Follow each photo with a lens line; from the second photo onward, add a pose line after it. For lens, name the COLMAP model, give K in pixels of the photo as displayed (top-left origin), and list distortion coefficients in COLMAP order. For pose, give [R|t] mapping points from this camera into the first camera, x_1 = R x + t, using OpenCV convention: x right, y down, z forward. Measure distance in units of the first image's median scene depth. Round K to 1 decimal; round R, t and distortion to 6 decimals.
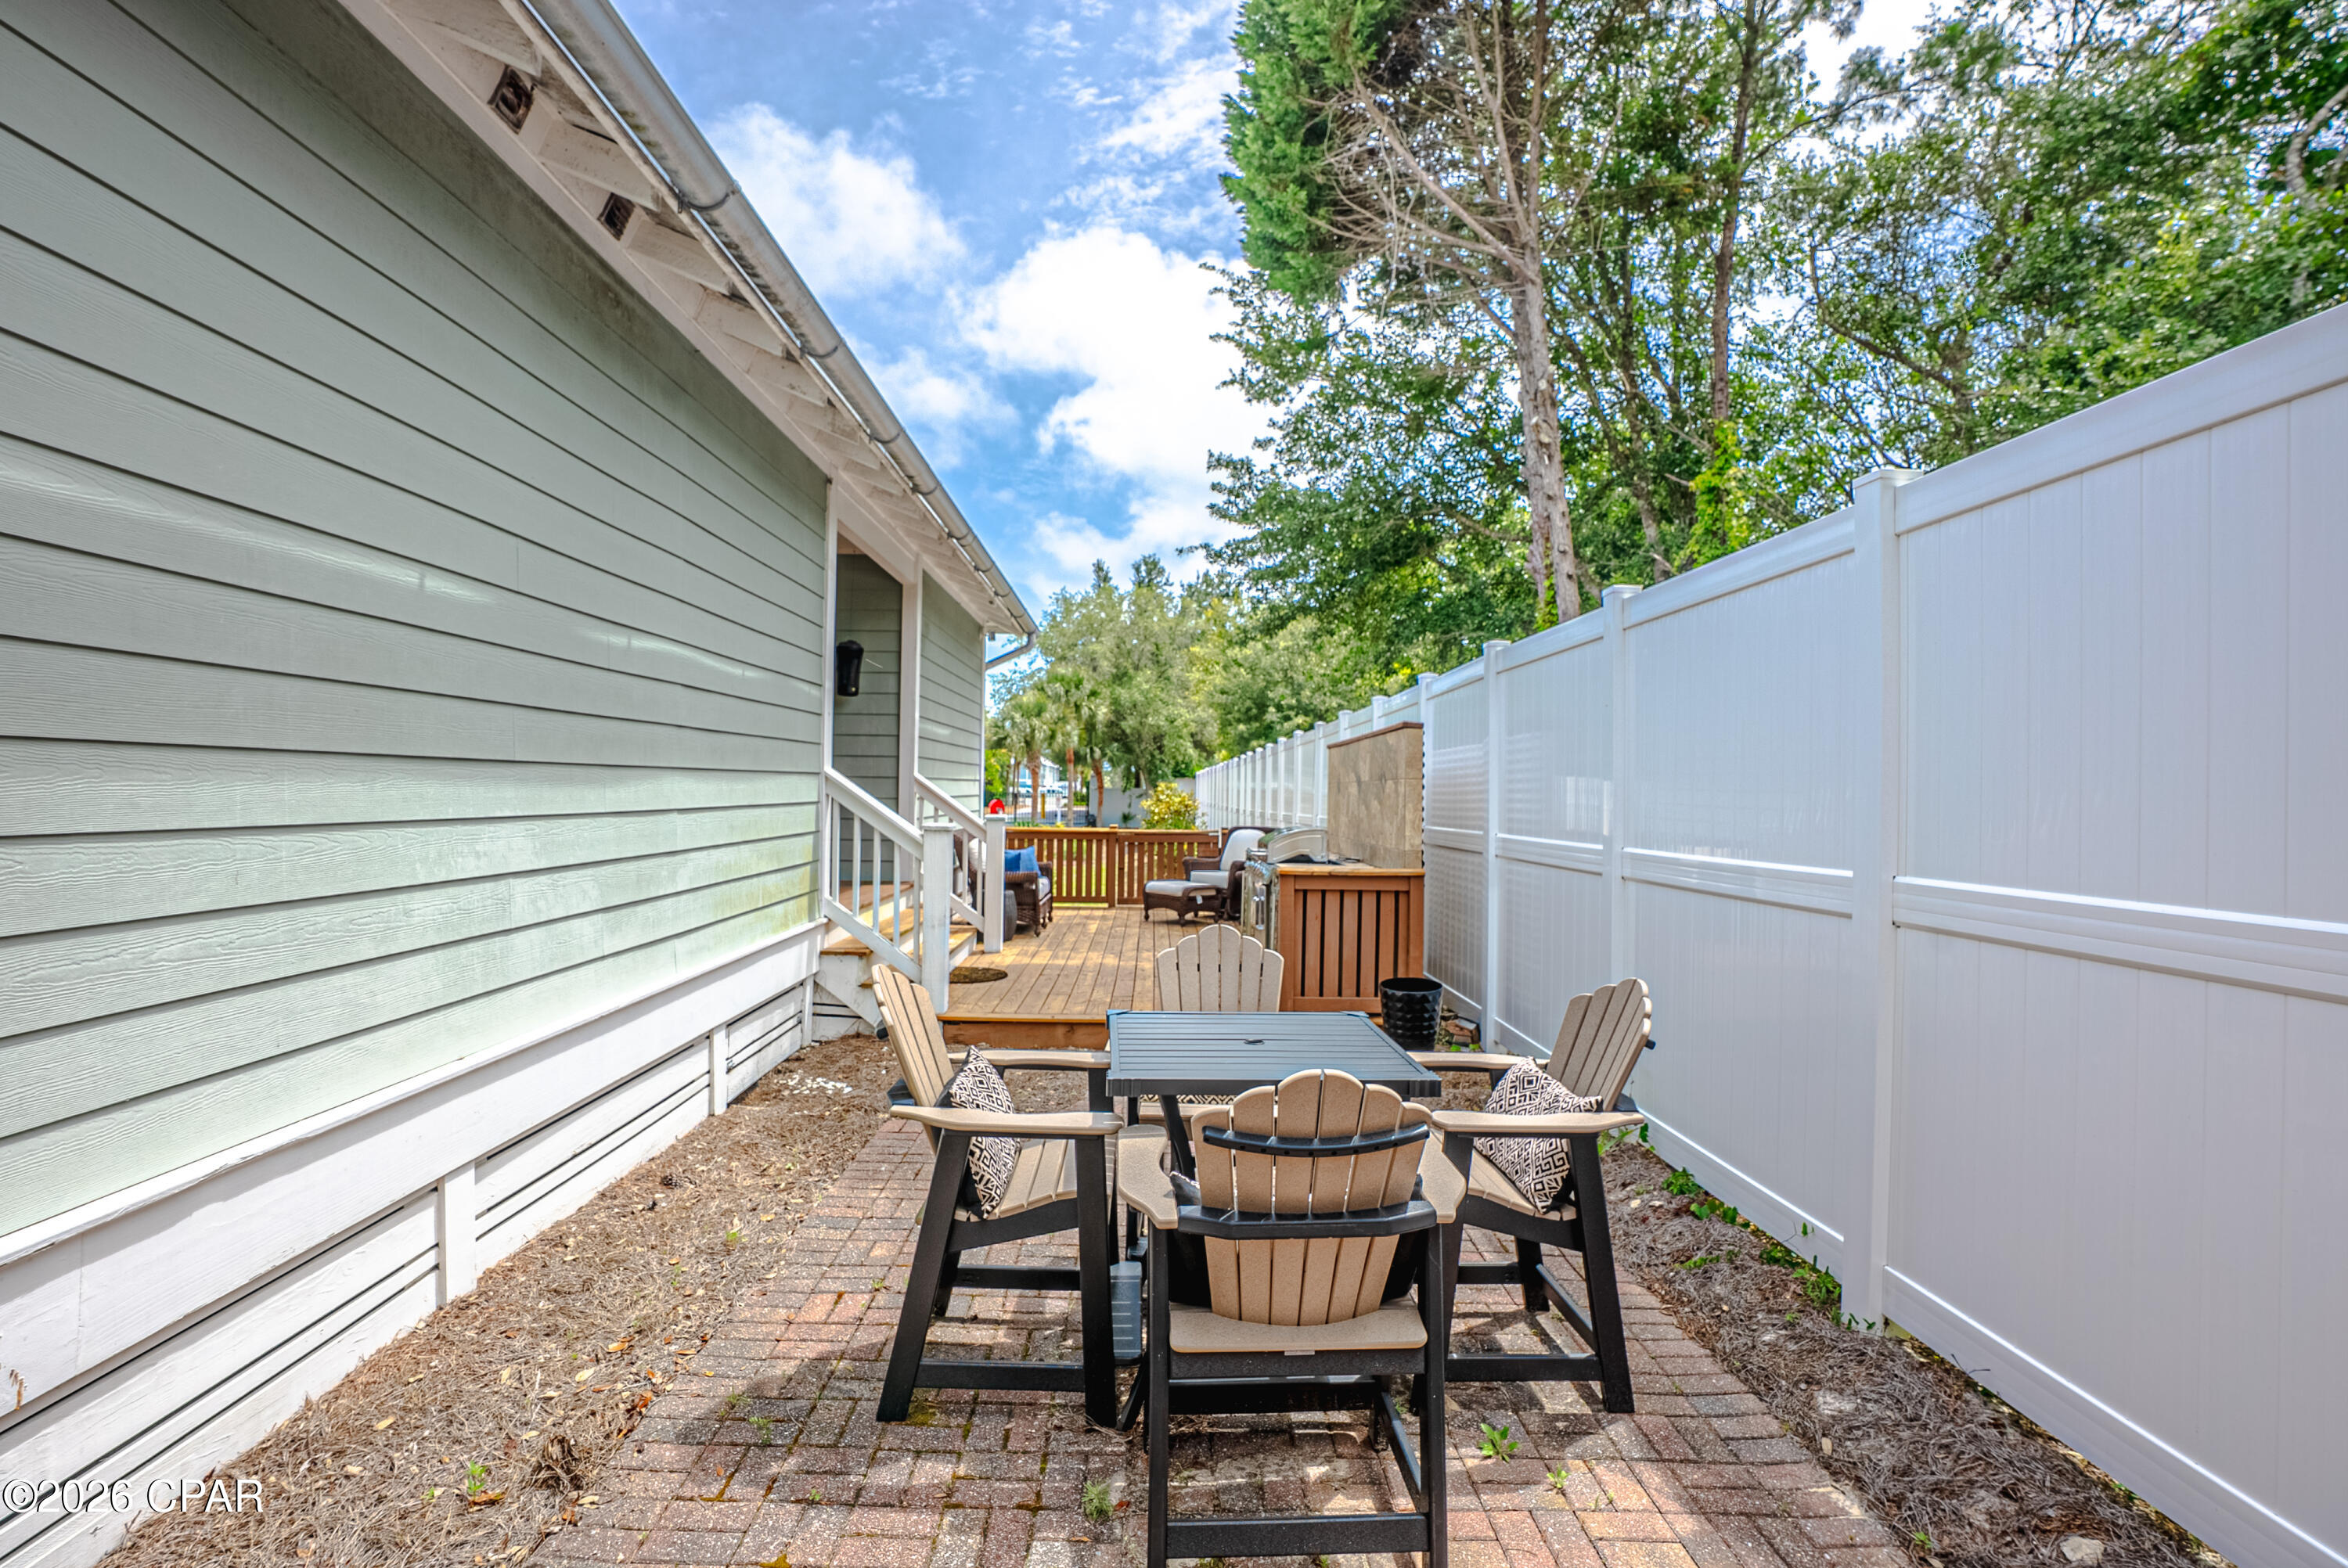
lens RADIAL K [[1087.7, 0, 1176.1], [0, 1087.7, 787.5], [0, 0, 1]] dist [-0.039013, 0.008501]
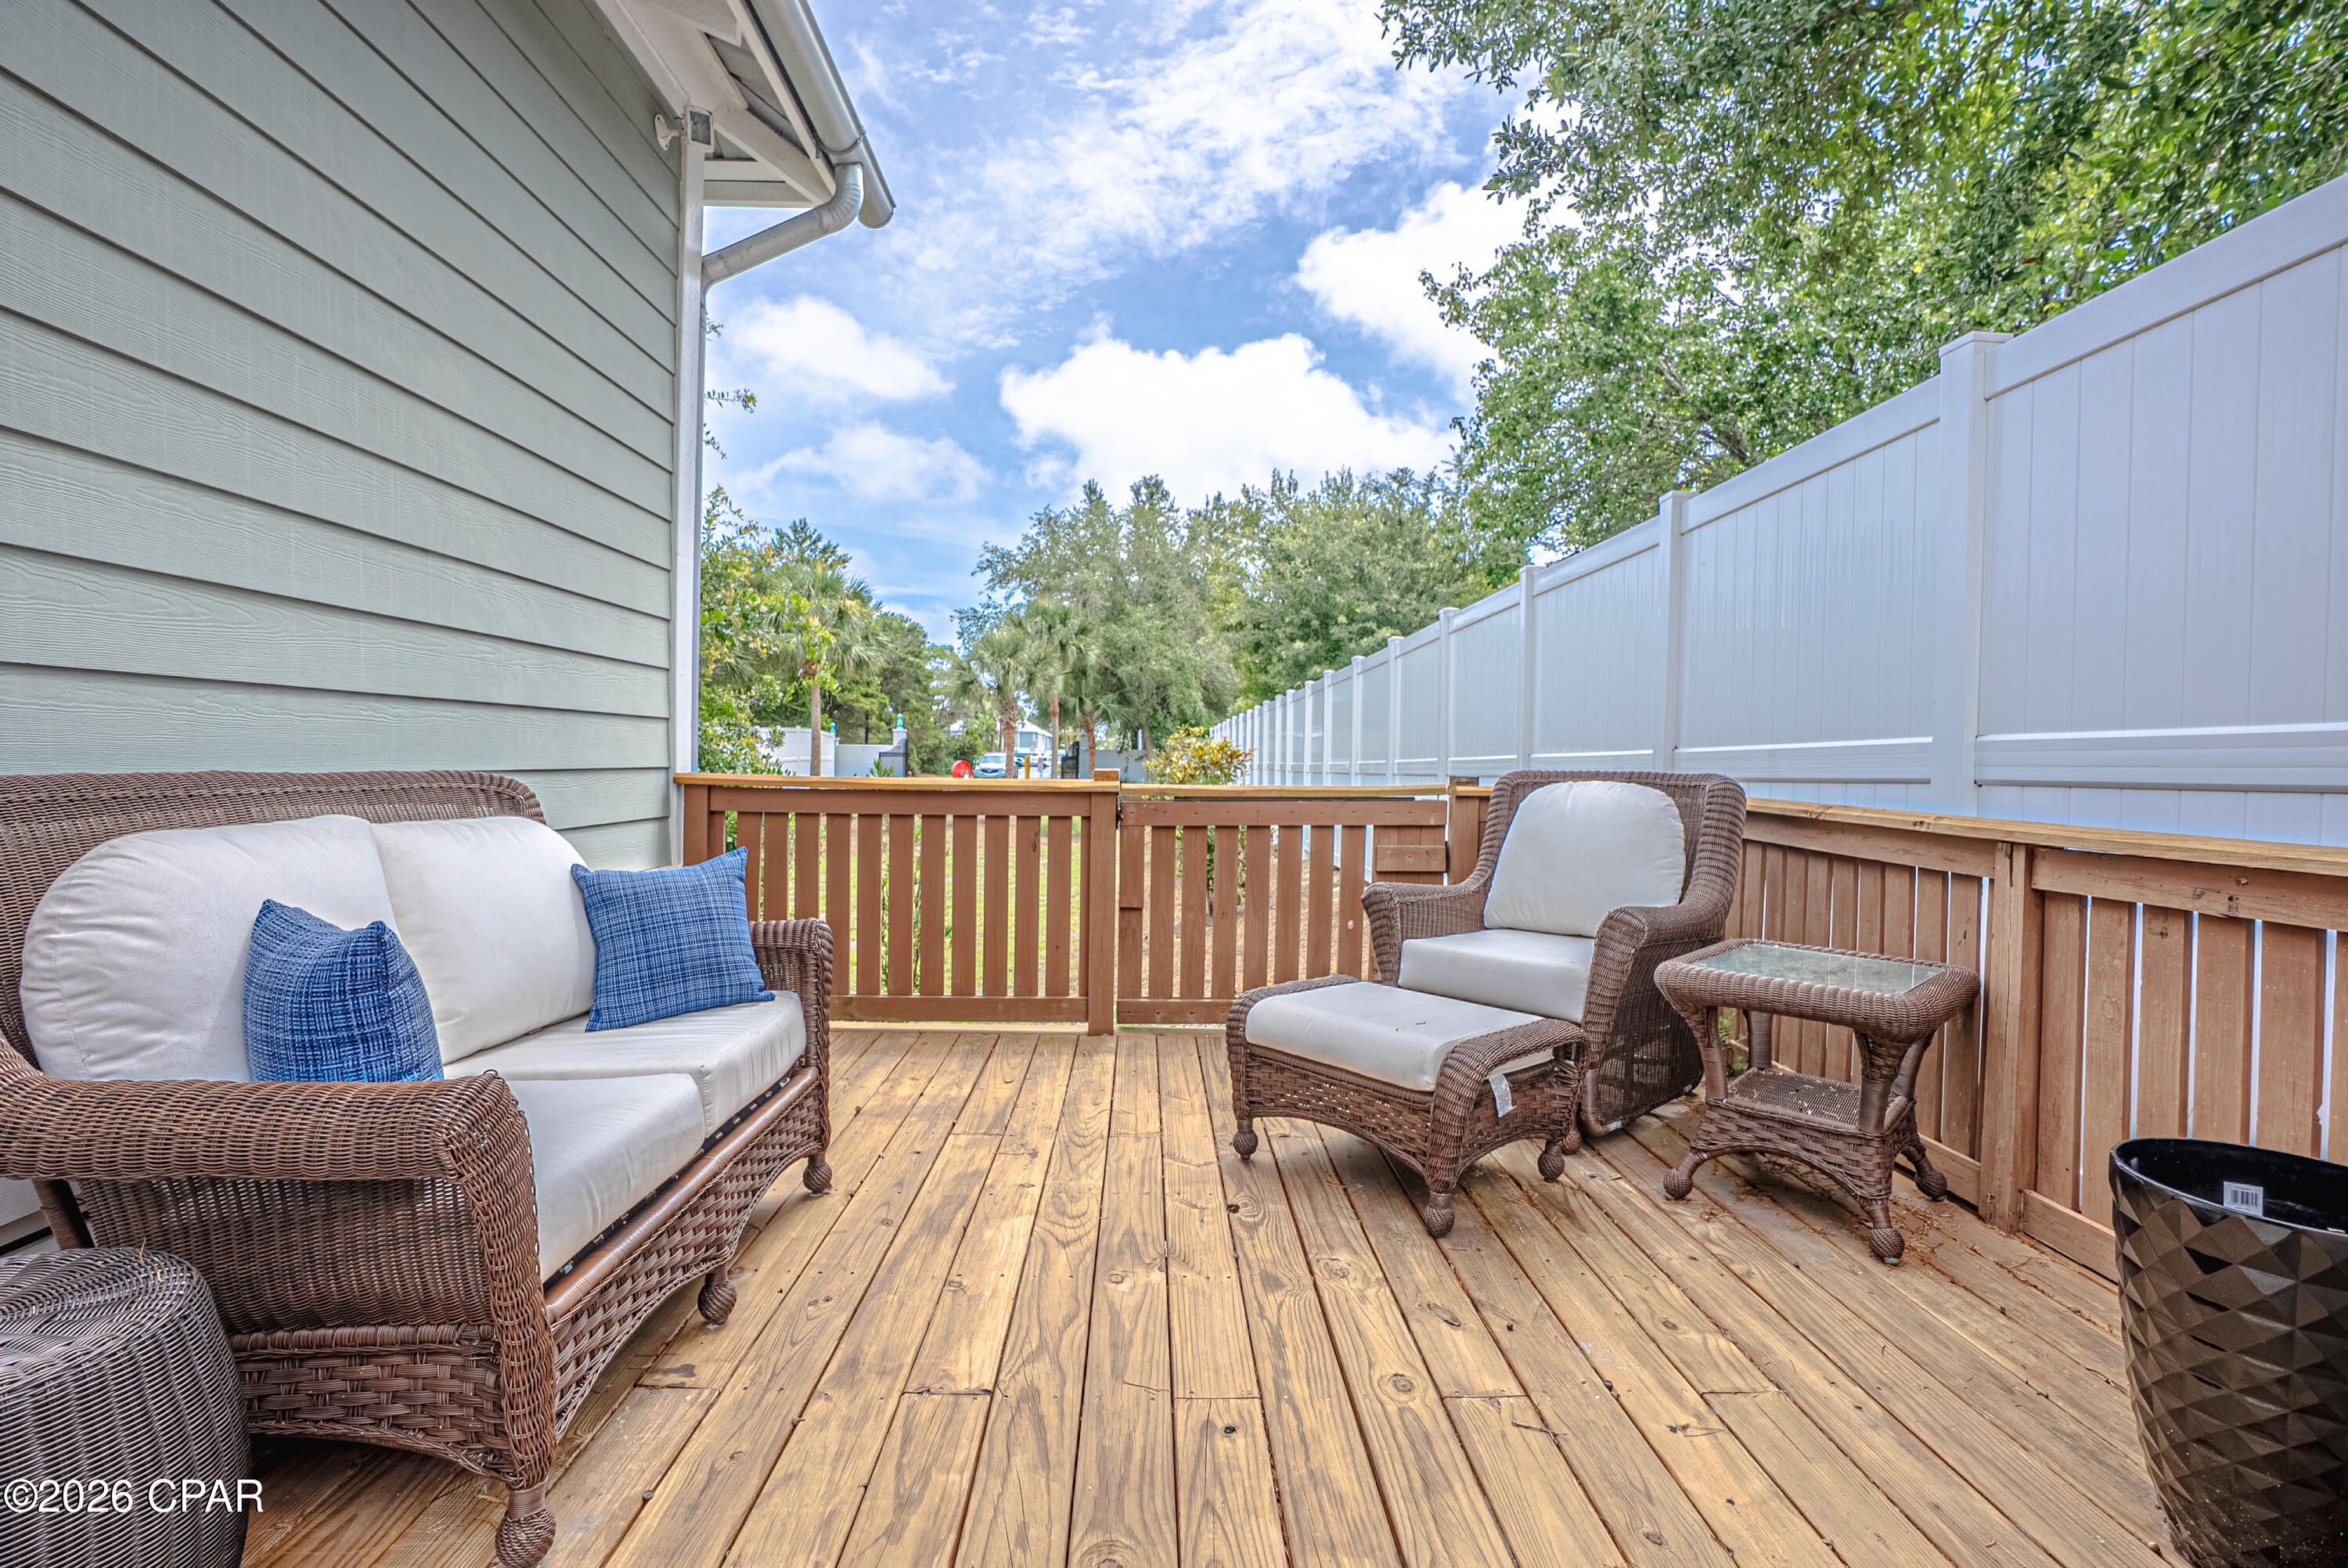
lens RADIAL K [[1060.4, 0, 1183.5], [0, 1060.4, 782.9], [0, 0, 1]] dist [-0.020869, 0.001045]
pose [[0.999904, 0.002357, 0.013639, -0.019280], [-0.002653, 0.999760, 0.021727, 0.015543], [-0.013584, -0.021761, 0.999671, 0.338678]]
